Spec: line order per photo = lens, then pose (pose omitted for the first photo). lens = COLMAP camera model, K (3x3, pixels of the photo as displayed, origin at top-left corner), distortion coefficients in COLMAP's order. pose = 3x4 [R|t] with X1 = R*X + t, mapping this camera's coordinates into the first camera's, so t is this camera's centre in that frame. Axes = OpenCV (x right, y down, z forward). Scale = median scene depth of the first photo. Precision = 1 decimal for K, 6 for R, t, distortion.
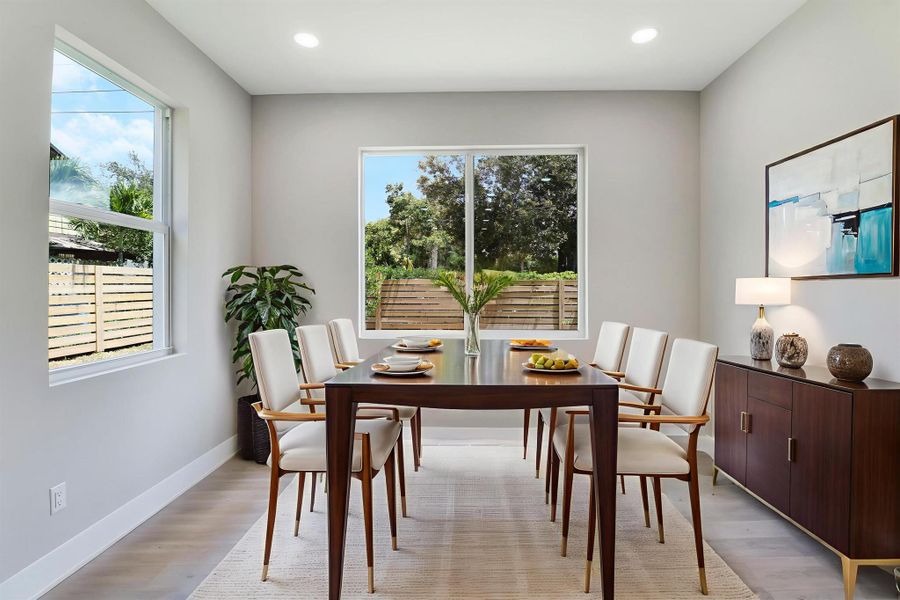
lens RADIAL K [[426.6, 0, 450.5], [0, 426.6, 294.5], [0, 0, 1]] dist [-0.003634, -0.008013]
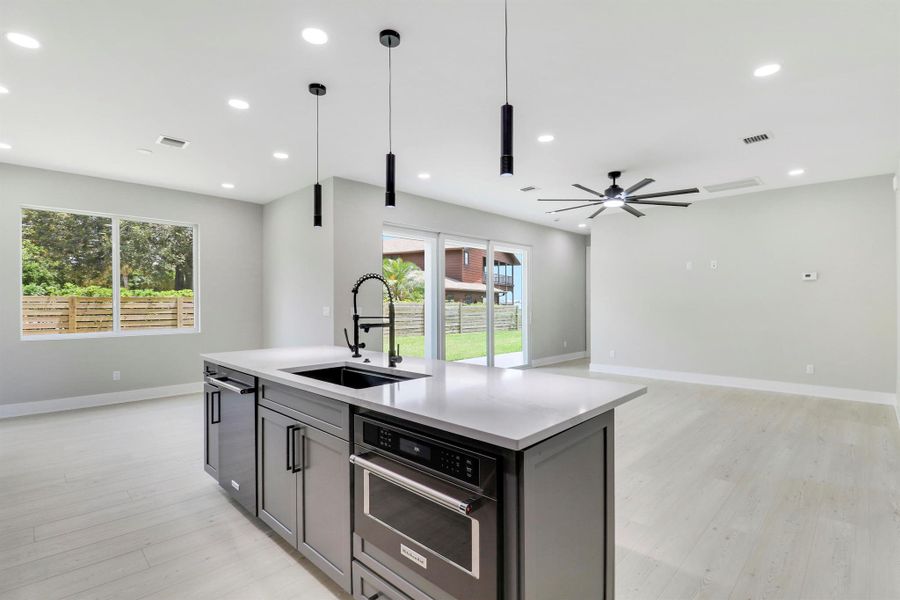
lens RADIAL K [[441.5, 0, 463.6], [0, 441.5, 303.7], [0, 0, 1]] dist [-0.002482, 0.000143]
pose [[0.673085, 0.004063, 0.739554, -0.101321], [0.008818, 0.999870, -0.013519, 0.005314], [-0.739513, 0.015621, 0.672961, -0.358036]]
